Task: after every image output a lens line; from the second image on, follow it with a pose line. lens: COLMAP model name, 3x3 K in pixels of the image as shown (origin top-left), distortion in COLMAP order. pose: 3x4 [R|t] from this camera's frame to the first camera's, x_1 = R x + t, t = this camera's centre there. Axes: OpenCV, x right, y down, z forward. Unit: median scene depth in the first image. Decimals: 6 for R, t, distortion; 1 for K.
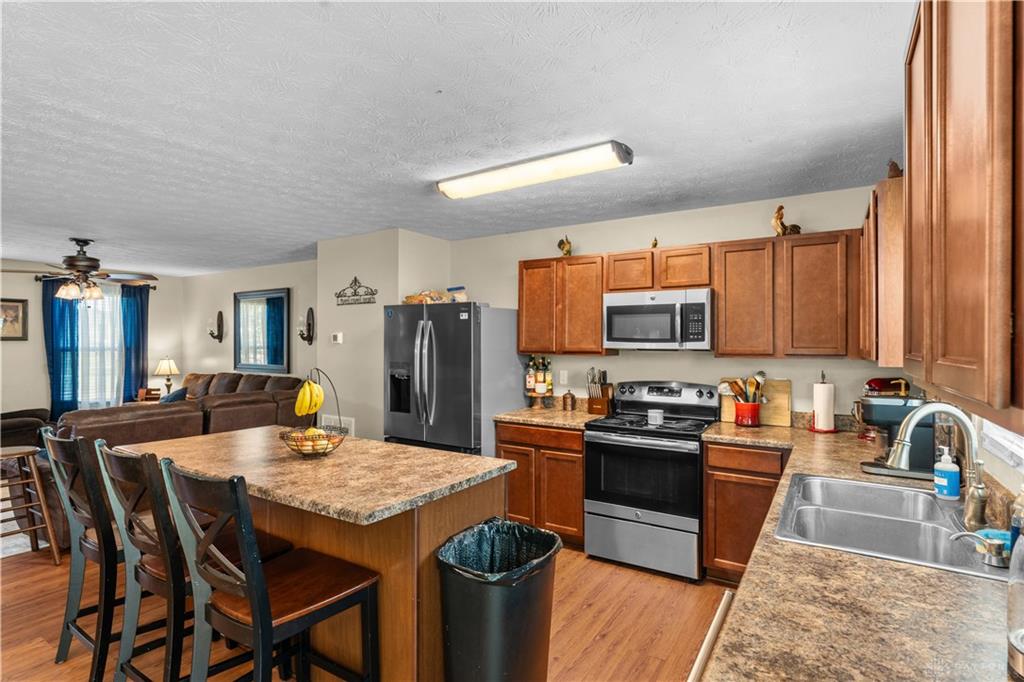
lens RADIAL K [[507.4, 0, 510.8], [0, 507.4, 341.5], [0, 0, 1]] dist [0.000075, 0.002045]
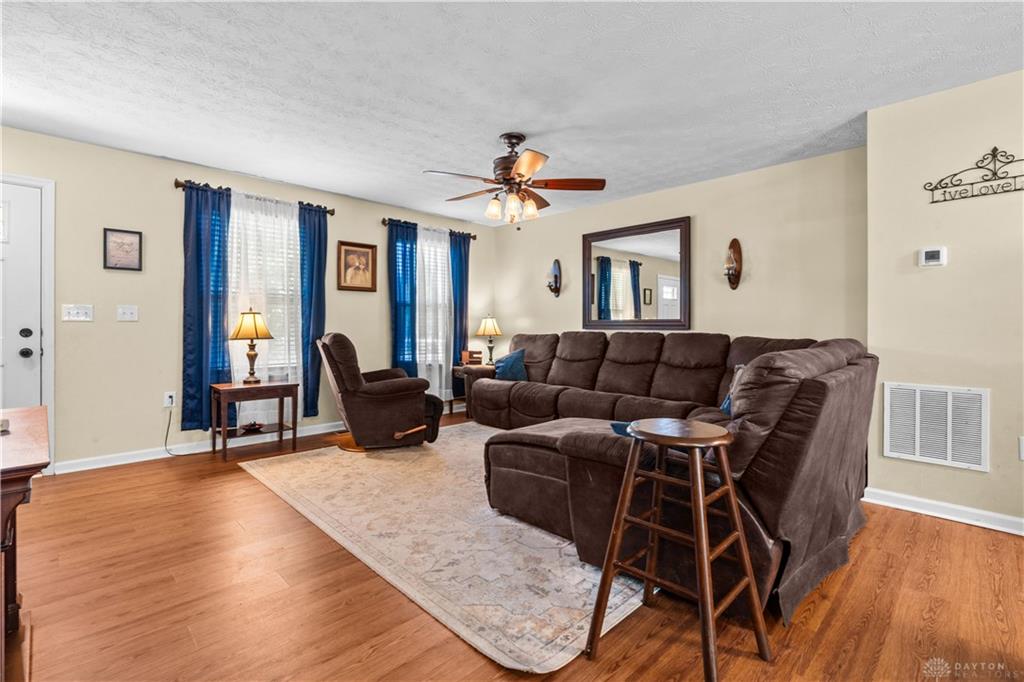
lens RADIAL K [[462.5, 0, 510.6], [0, 462.5, 327.5], [0, 0, 1]] dist [-0.012478, 0.003302]
pose [[0.975565, 0.000162, -0.219710, -0.555988], [-0.000056, 1.000000, 0.000486, 0.060700], [0.219710, -0.000462, 0.975565, 0.272487]]
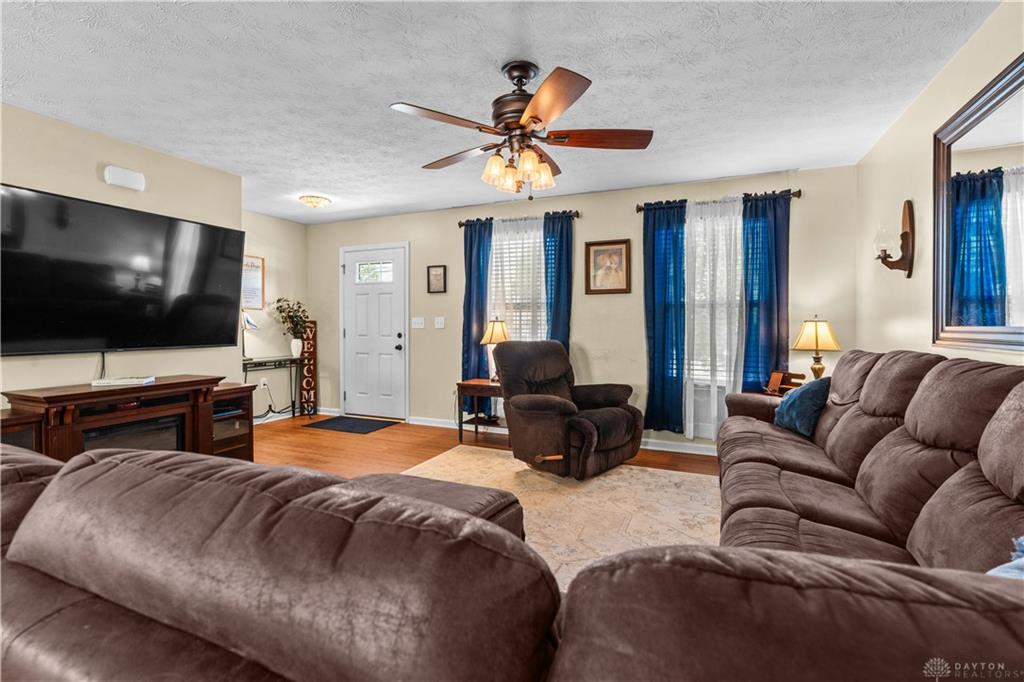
lens RADIAL K [[462.5, 0, 515.7], [0, 462.5, 327.8], [0, 0, 1]] dist [-0.012478, 0.003302]
pose [[0.167655, 0.002408, -0.985843, -0.303531], [-0.003690, 0.999992, 0.001815, 0.050330], [0.985839, 0.003334, 0.167663, 0.728052]]
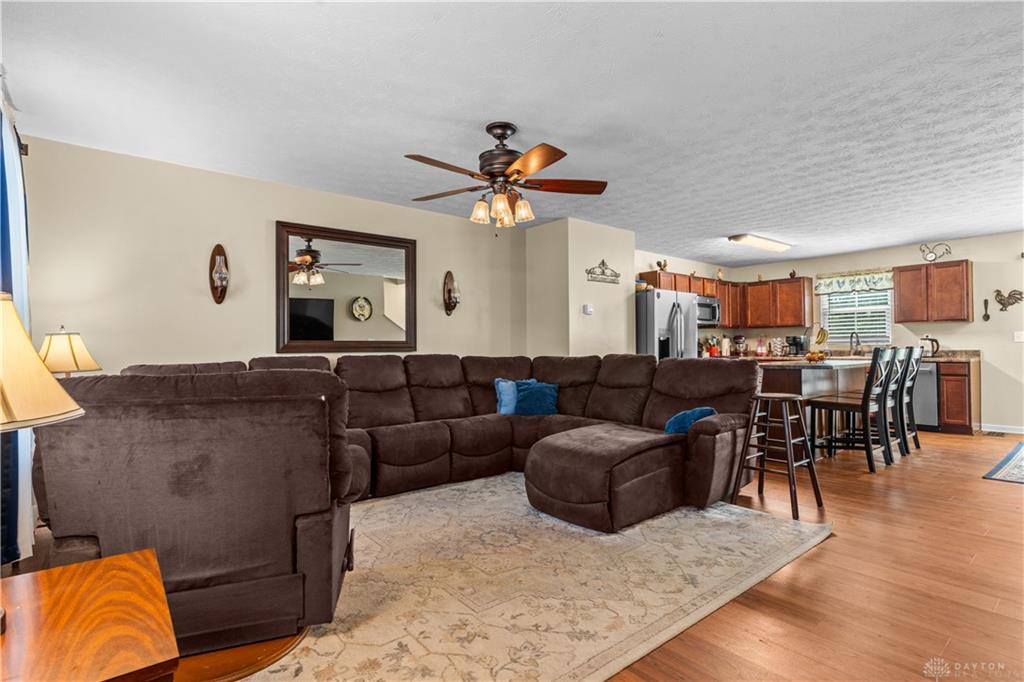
lens RADIAL K [[506.3, 0, 513.2], [0, 506.3, 342.1], [0, 0, 1]] dist [-0.006808, 0.002681]
pose [[0.306172, 0.003669, 0.951969, -1.143844], [0.007038, 0.999957, -0.006117, 0.056023], [-0.951950, 0.008572, 0.306133, 0.632549]]
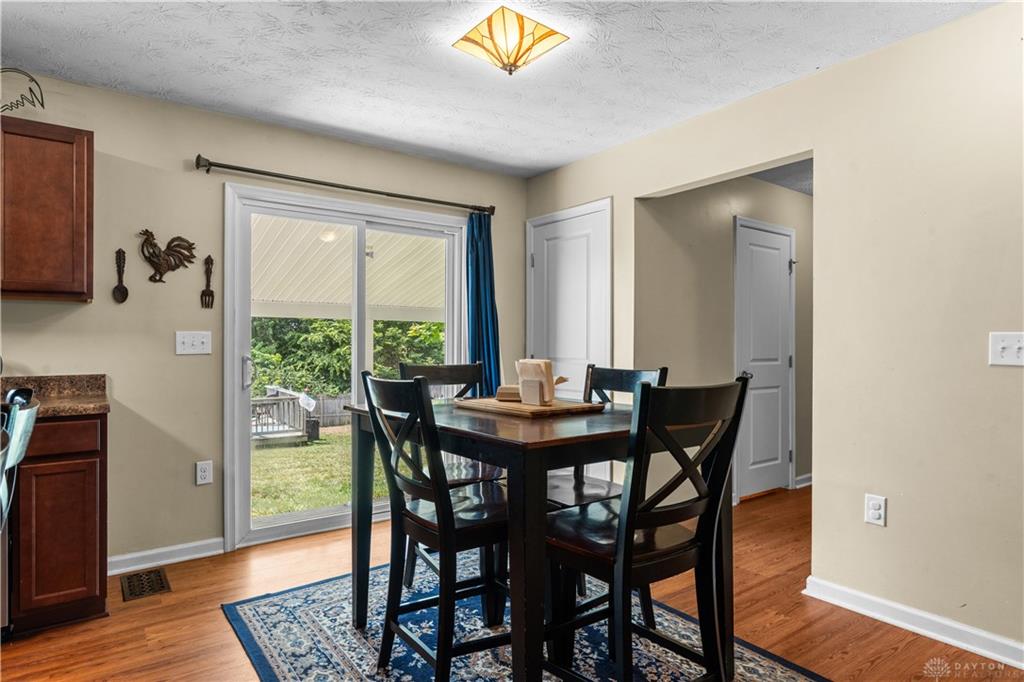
lens RADIAL K [[582.7, 0, 511.8], [0, 582.7, 342.1], [0, 0, 1]] dist [0.000832, 0.001722]
pose [[-0.933472, -0.003209, 0.358636, -0.360460], [-0.005243, 0.999975, -0.004700, 0.046509], [-0.358612, -0.006268, -0.933466, 0.368183]]
